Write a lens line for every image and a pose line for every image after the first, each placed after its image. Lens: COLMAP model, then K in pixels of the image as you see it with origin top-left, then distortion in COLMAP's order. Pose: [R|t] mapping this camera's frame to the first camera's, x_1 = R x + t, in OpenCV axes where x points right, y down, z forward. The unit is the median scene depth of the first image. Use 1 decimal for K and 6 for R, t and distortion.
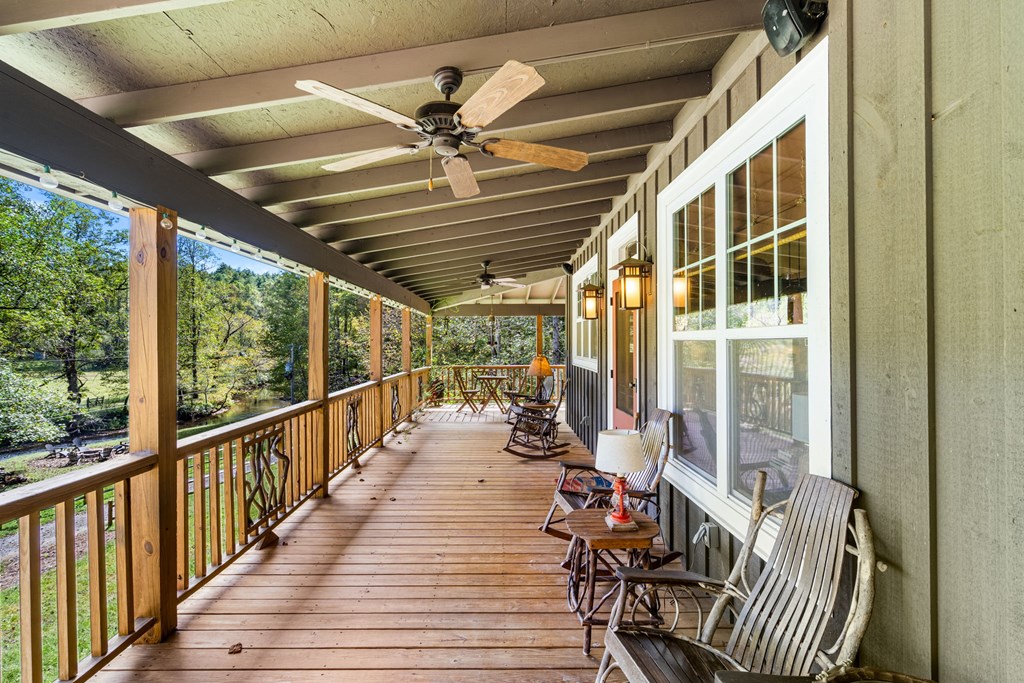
lens RADIAL K [[486.9, 0, 508.2], [0, 486.9, 343.8], [0, 0, 1]] dist [-0.000160, 0.000163]
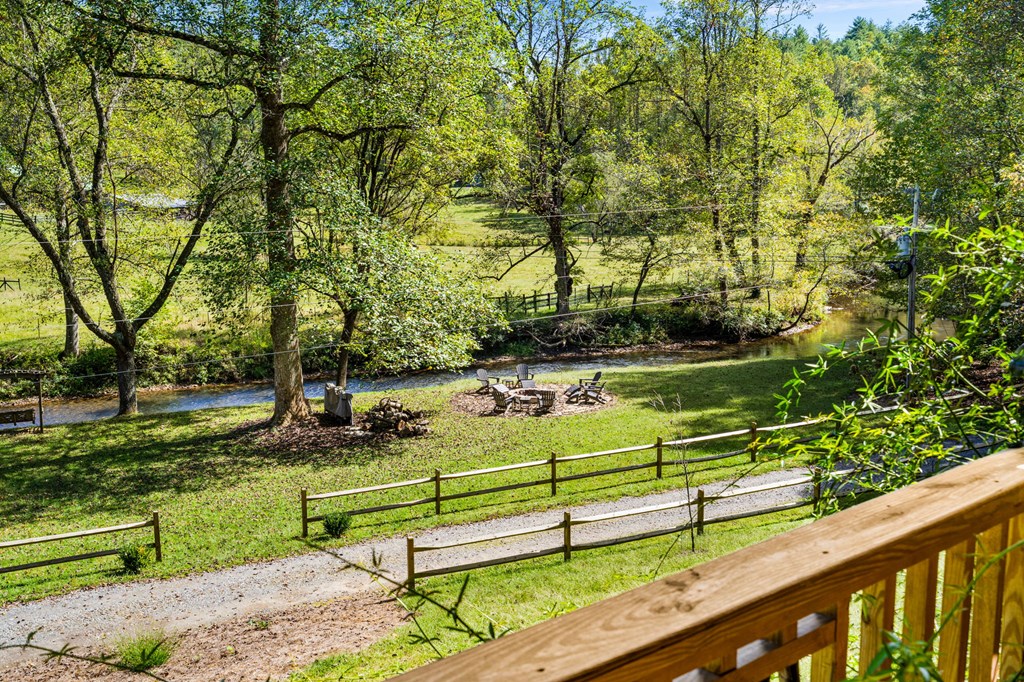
lens RADIAL K [[1022.8, 0, 512.0], [0, 1022.8, 341.0], [0, 0, 1]] dist [0.007641, 0.020154]
pose [[0.647804, 0.104330, -0.754629, -0.023228], [0.011524, 0.989122, 0.146642, -0.000116], [0.761720, -0.103692, 0.639556, 0.259347]]
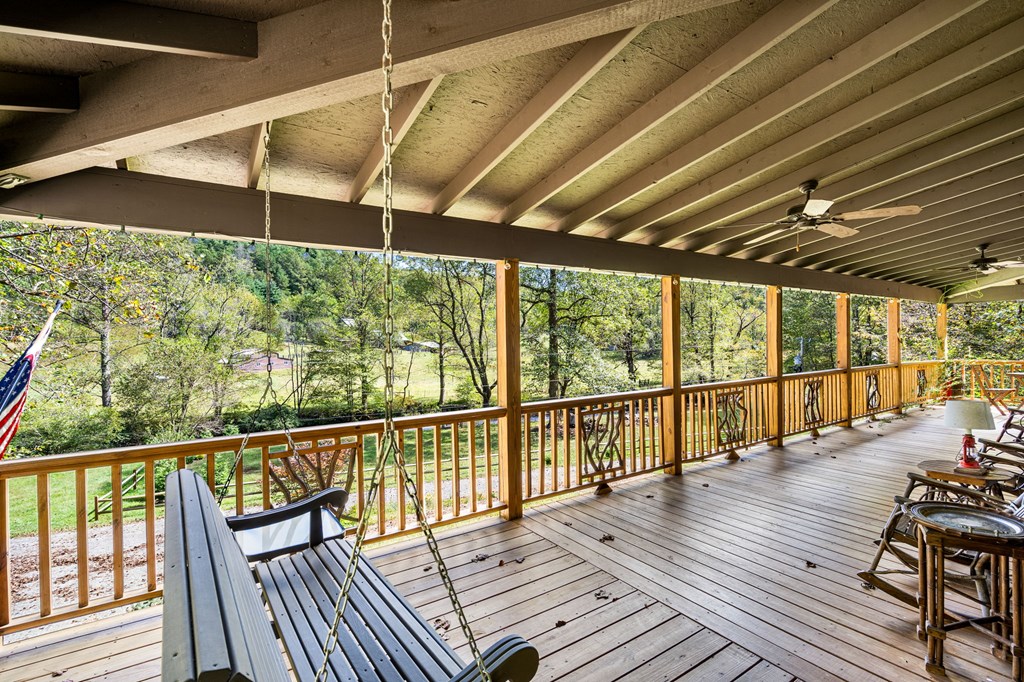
lens RADIAL K [[486.9, 0, 508.2], [0, 486.9, 343.3], [0, 0, 1]] dist [-0.000160, 0.000163]
pose [[0.562912, -0.003210, -0.826510, 0.057856], [0.013518, 0.999894, 0.005323, 0.000029], [0.826406, -0.014169, 0.562896, -0.072272]]
